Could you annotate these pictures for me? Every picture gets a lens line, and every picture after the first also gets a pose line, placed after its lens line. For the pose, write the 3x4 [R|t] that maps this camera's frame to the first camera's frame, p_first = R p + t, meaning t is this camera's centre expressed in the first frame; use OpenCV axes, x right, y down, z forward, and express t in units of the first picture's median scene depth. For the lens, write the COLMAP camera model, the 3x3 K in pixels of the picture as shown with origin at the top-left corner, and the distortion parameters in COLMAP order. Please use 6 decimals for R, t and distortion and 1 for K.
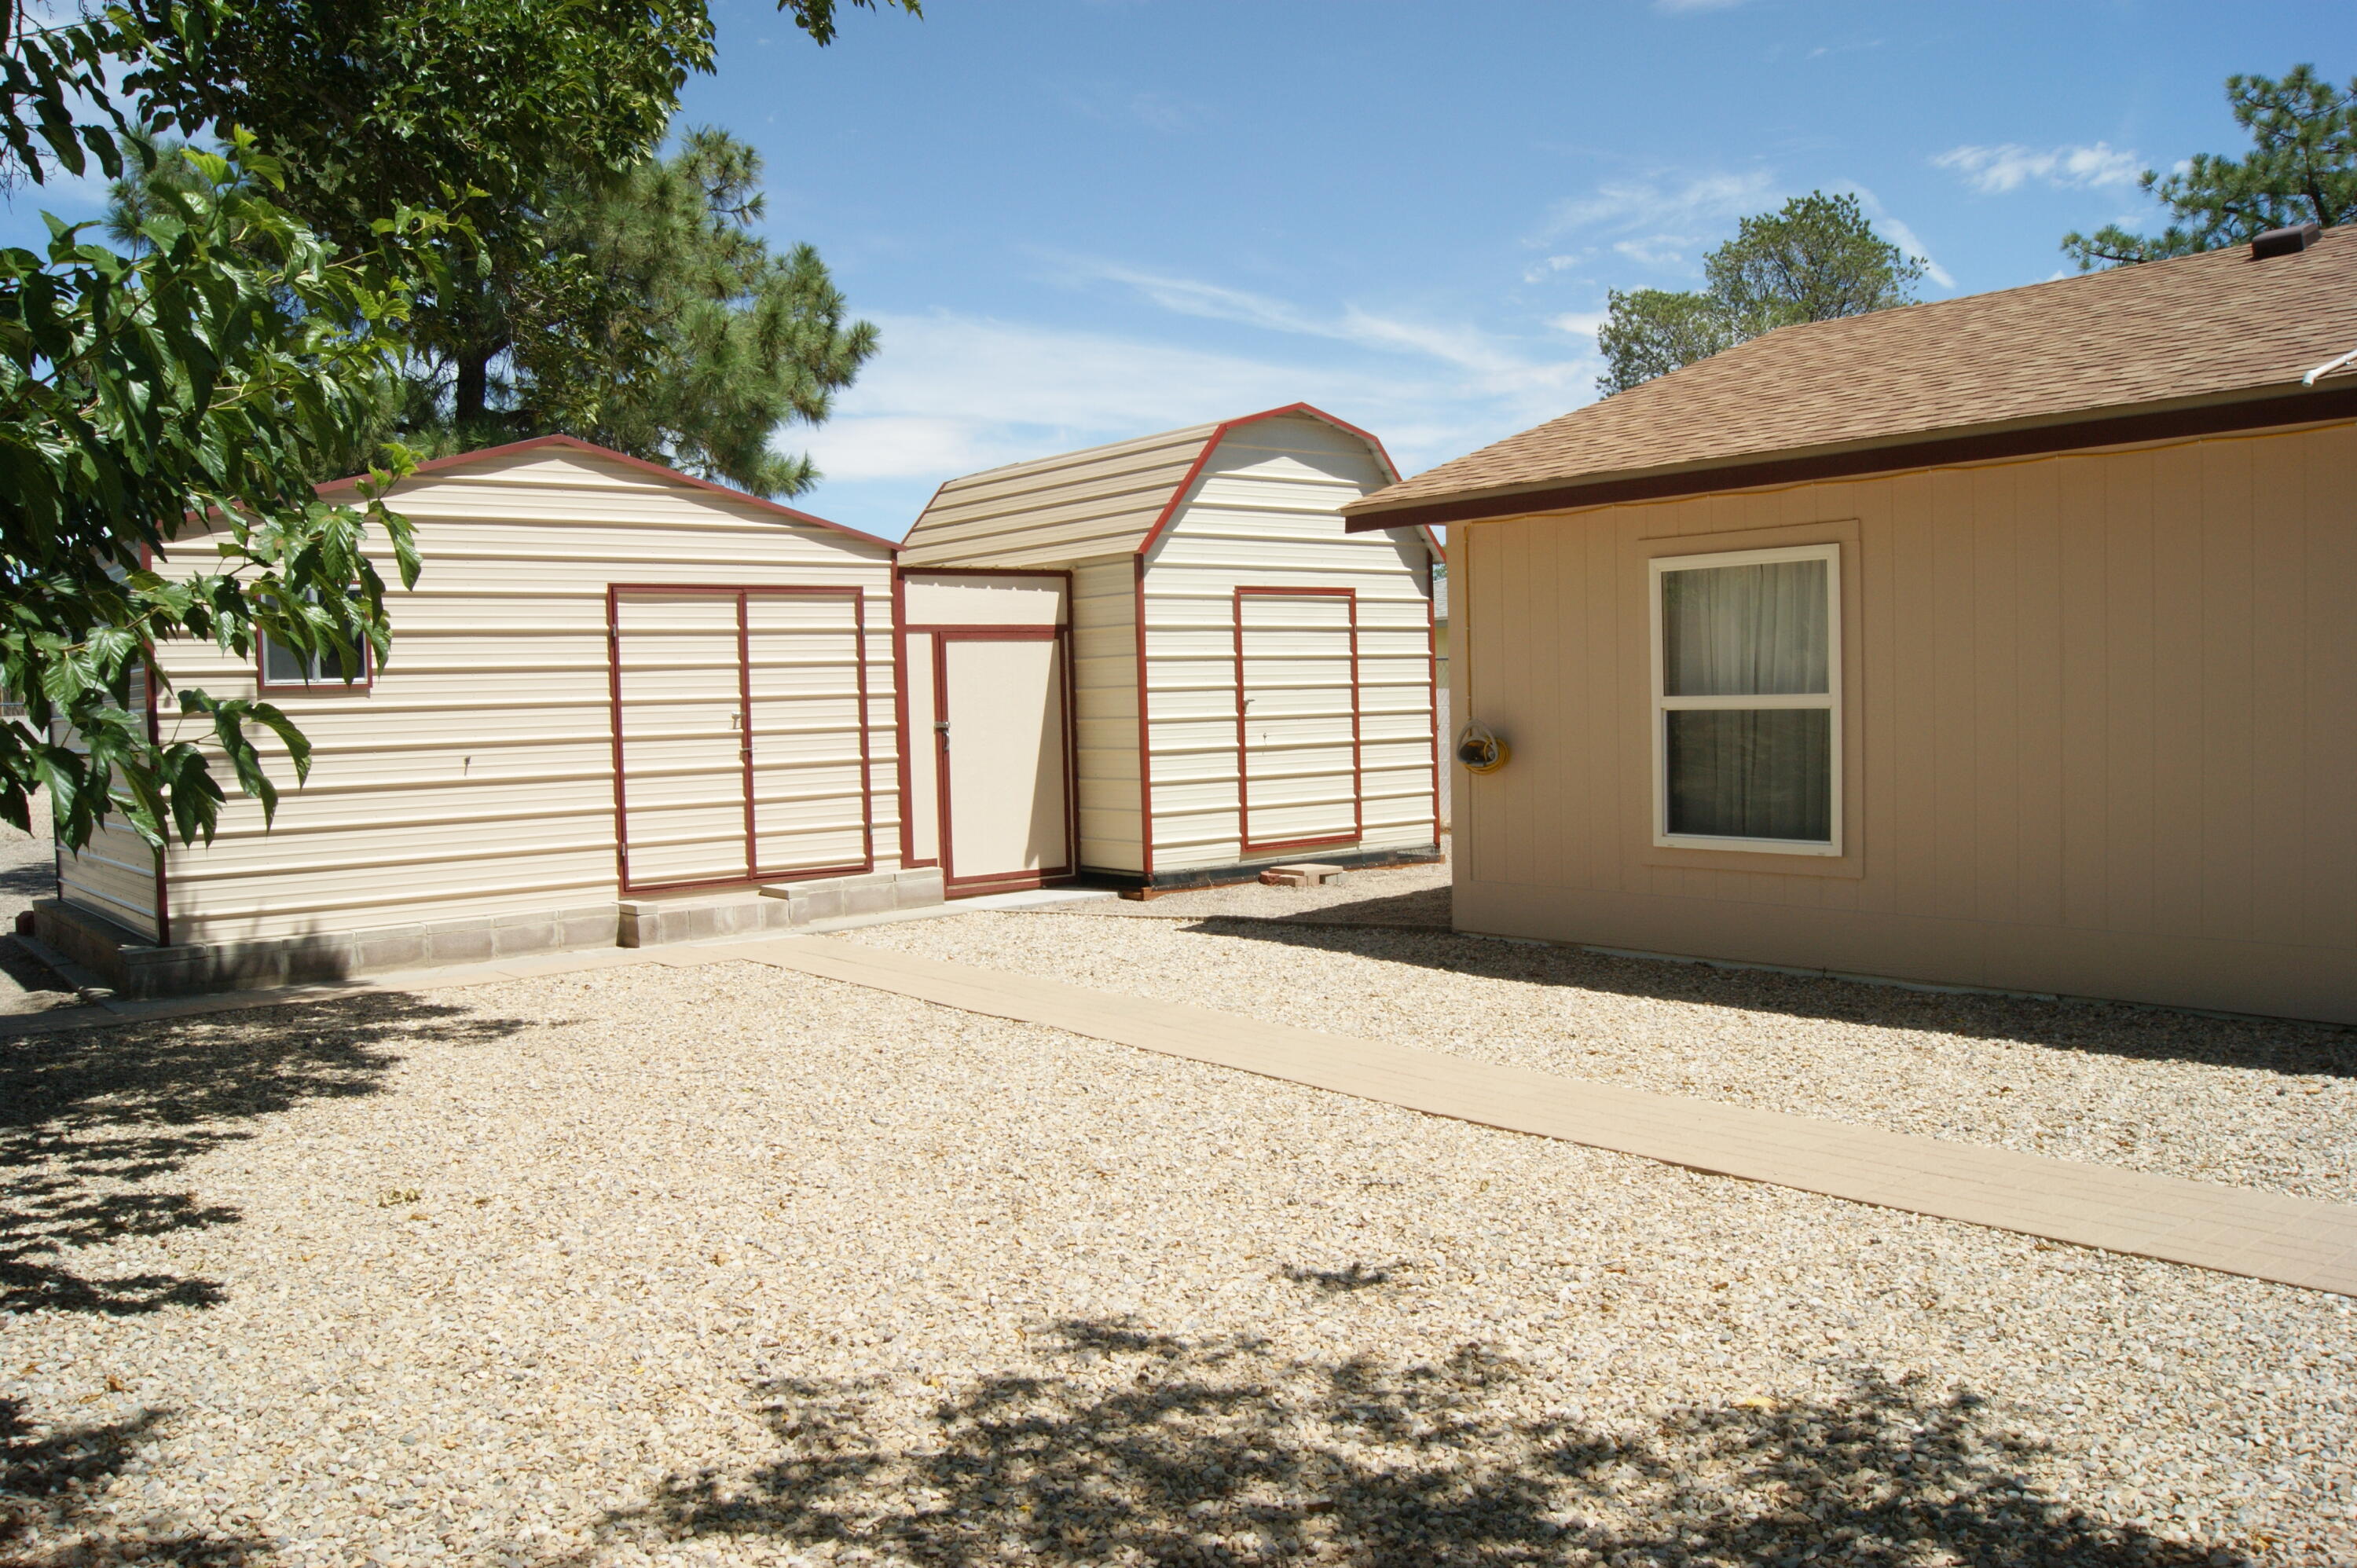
lens RADIAL K [[1833.7, 0, 1166.8], [0, 1833.7, 789.7], [0, 0, 1]] dist [-0.083225, 0.012850]
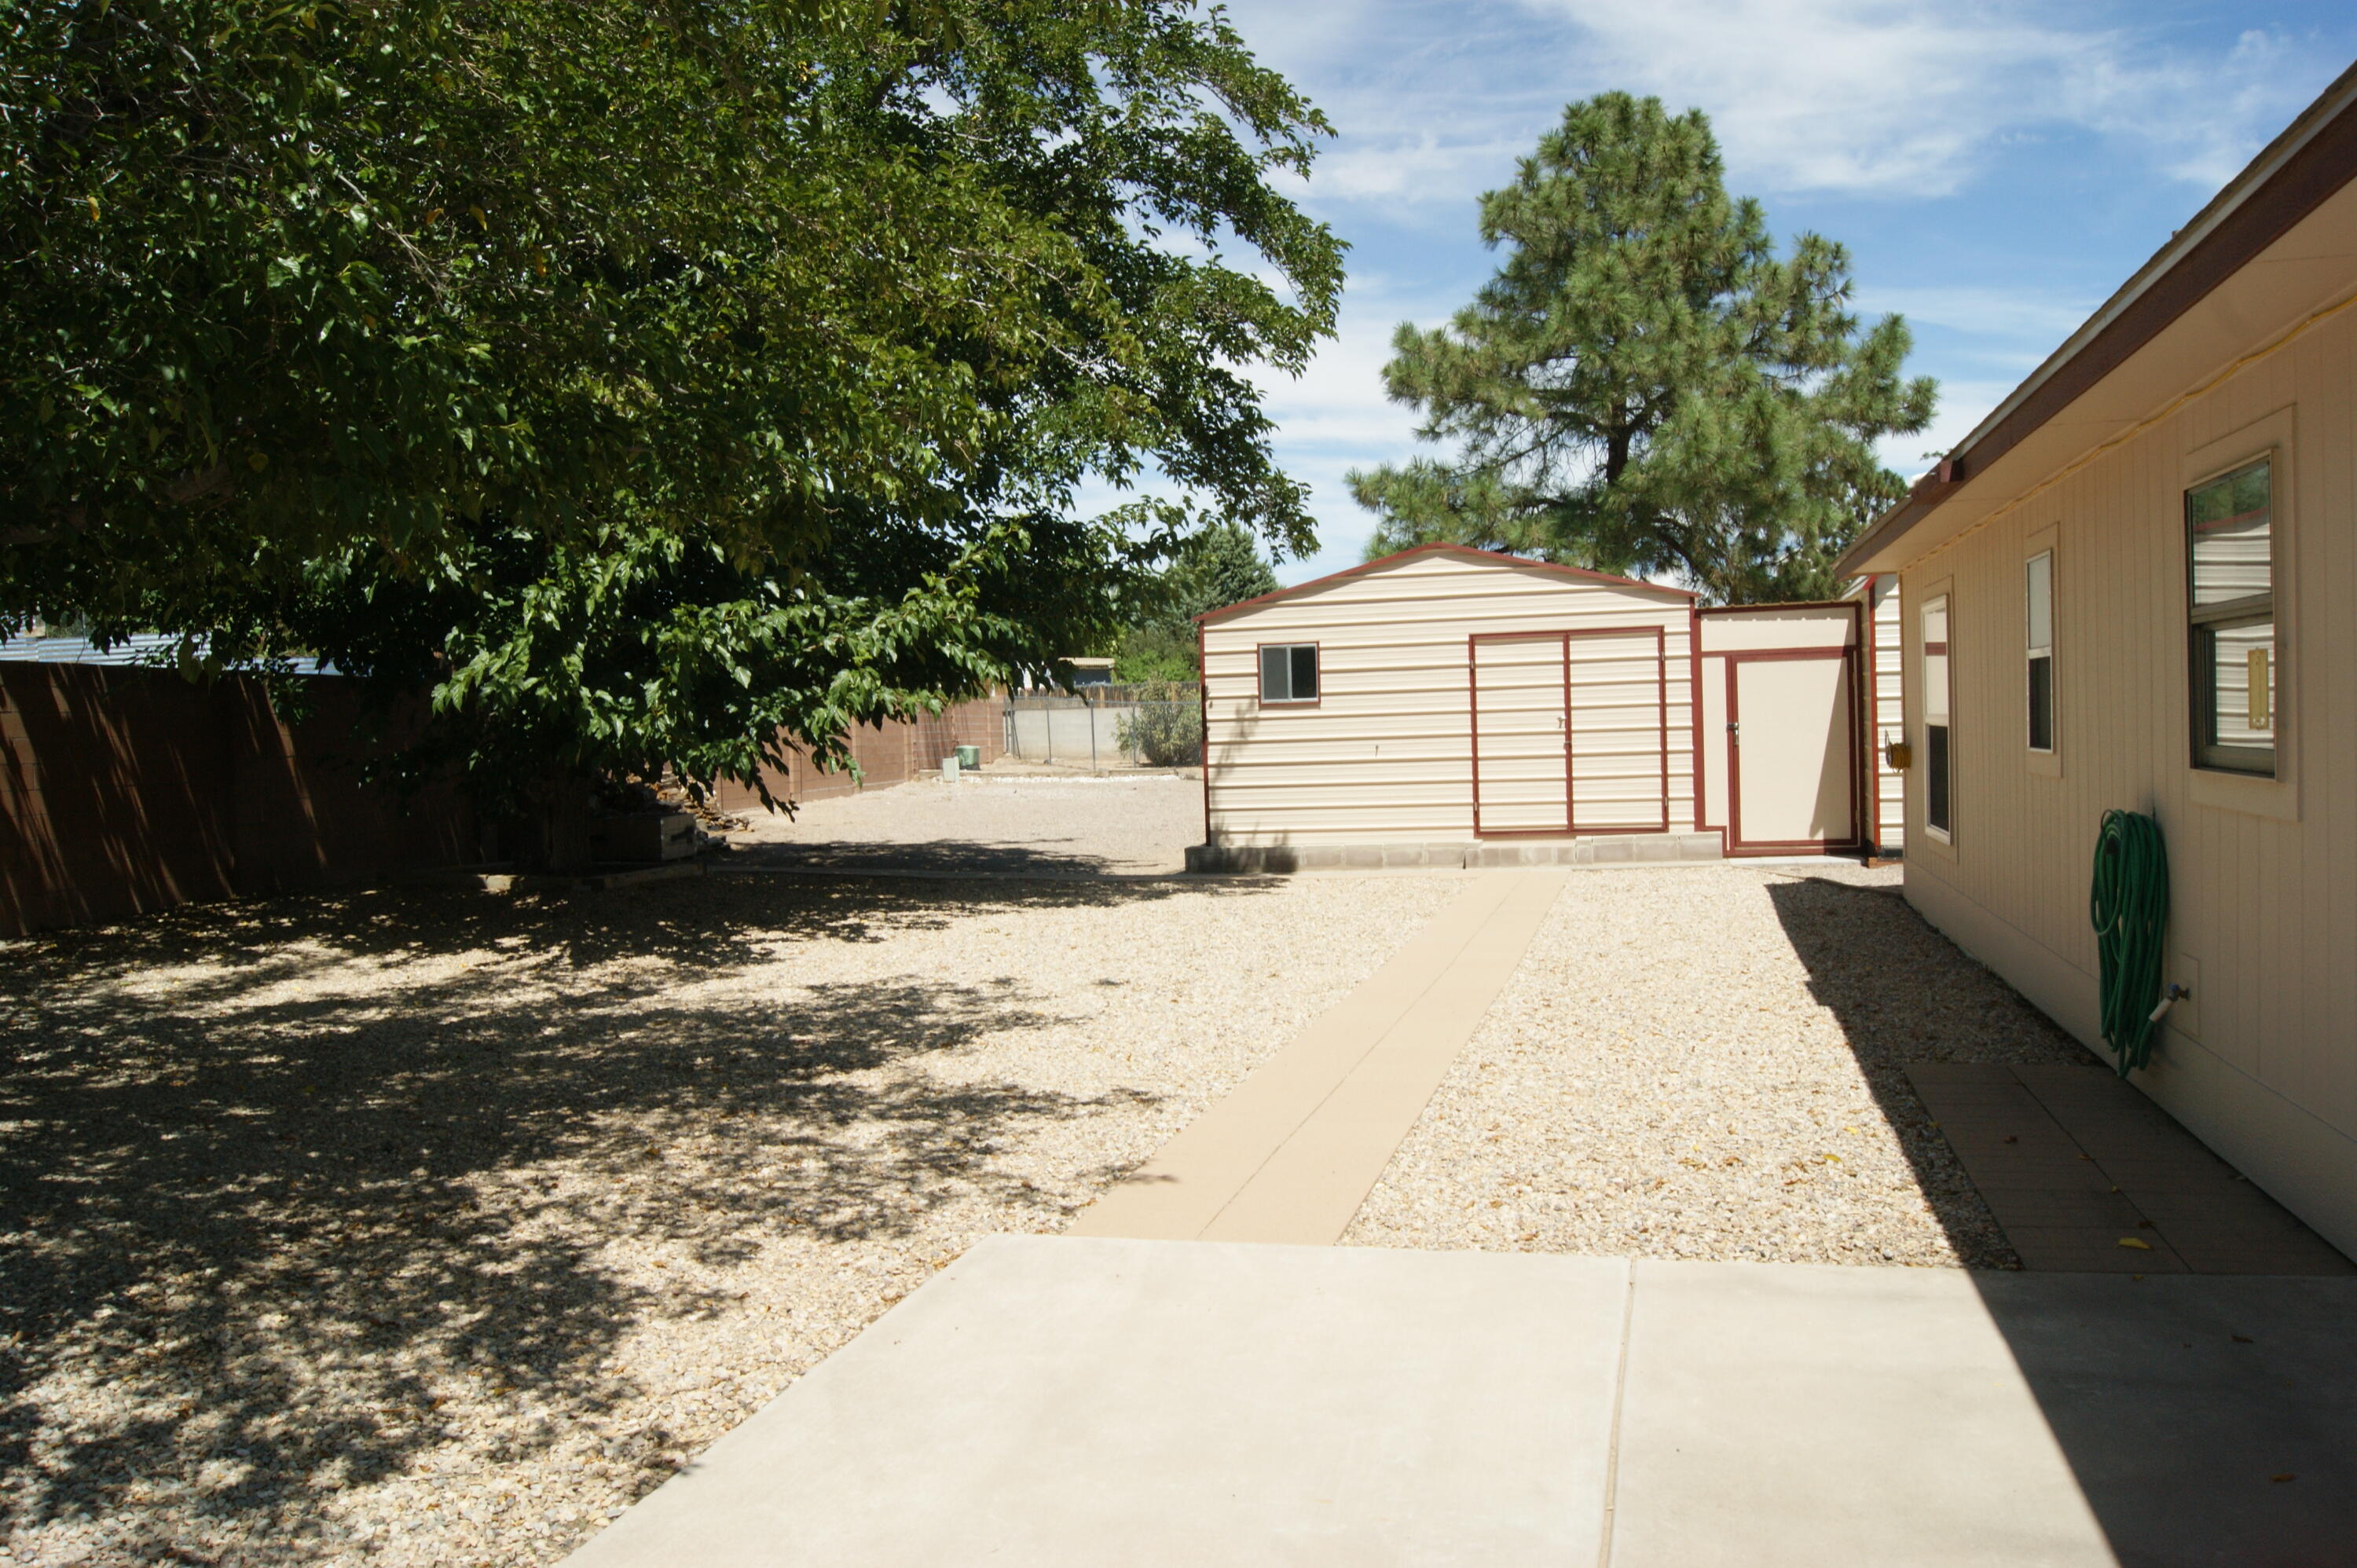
lens RADIAL K [[1833.7, 0, 1168.0], [0, 1833.7, 781.6], [0, 0, 1]] dist [-0.083225, 0.012850]
pose [[0.594117, 0.032453, -0.803723, 0.714203], [-0.023492, 0.999460, 0.022991, -0.015815], [0.804035, 0.005222, 0.594559, -0.118310]]
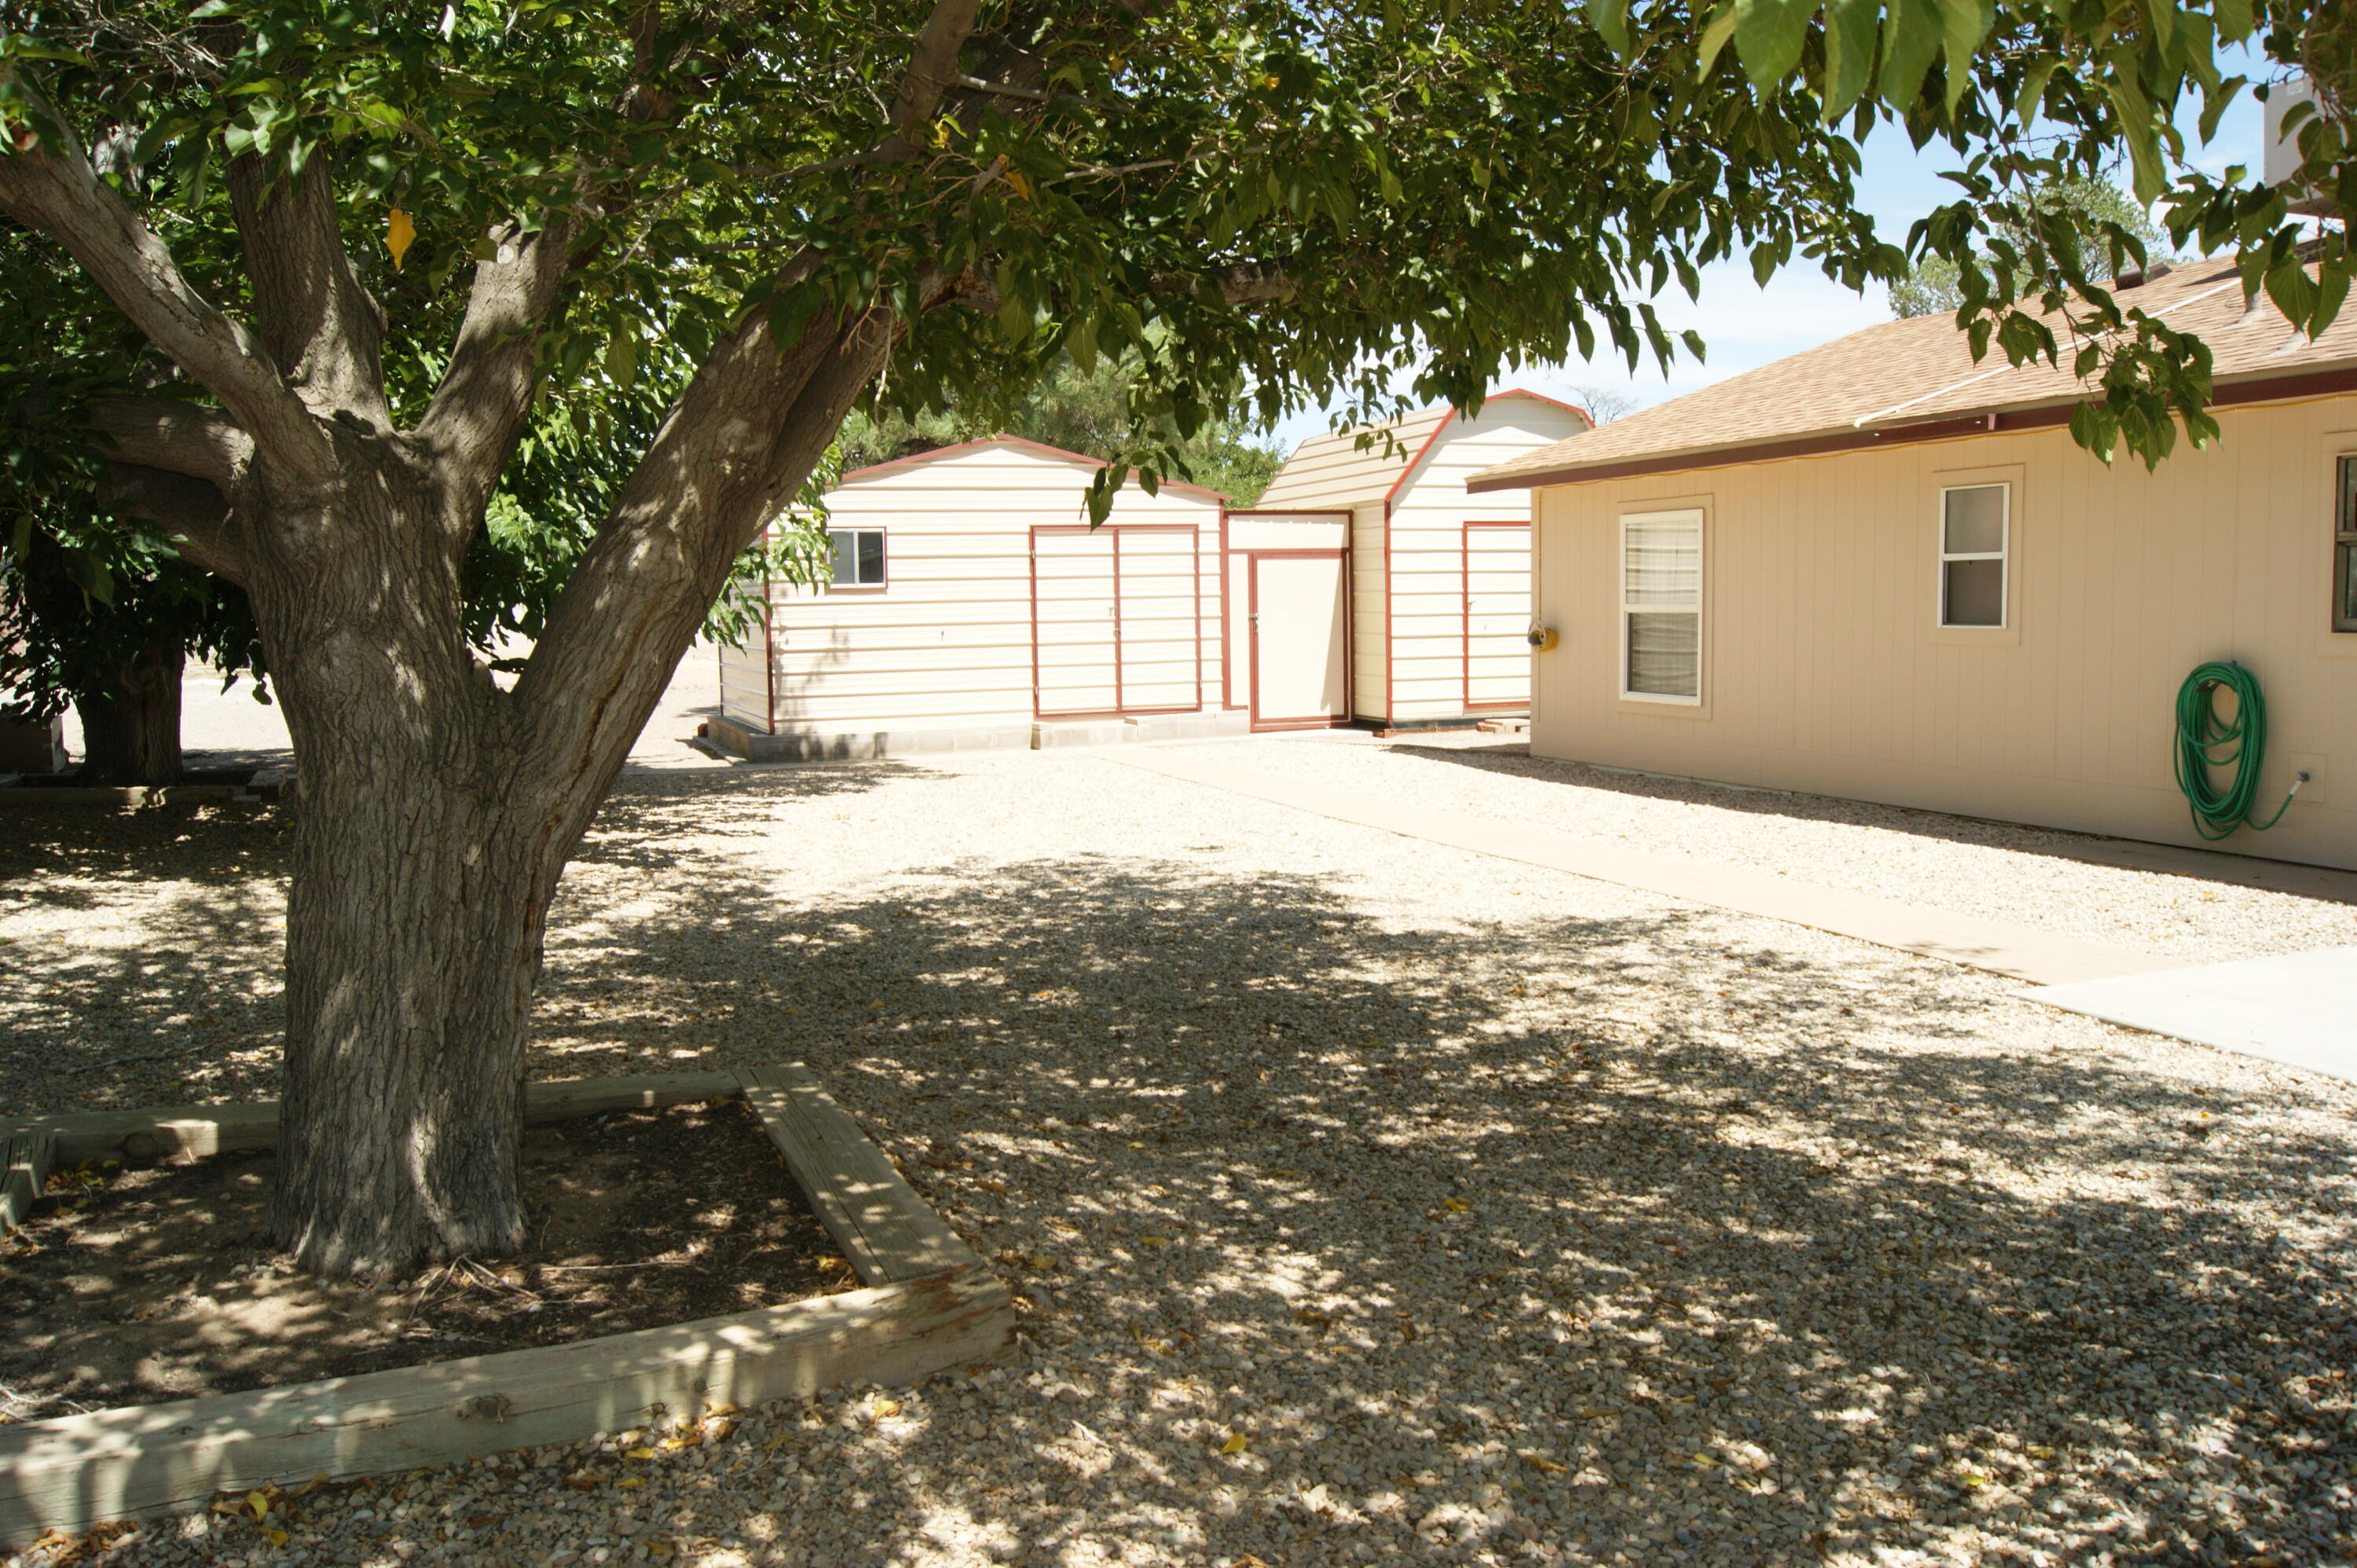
lens RADIAL K [[1833.7, 0, 1176.9], [0, 1833.7, 777.2], [0, 0, 1]] dist [-0.083225, 0.012850]
pose [[0.947621, 0.041251, -0.316723, 0.303930], [-0.024296, 0.998061, 0.057299, 0.012282], [0.318473, -0.046602, 0.946786, -0.451933]]
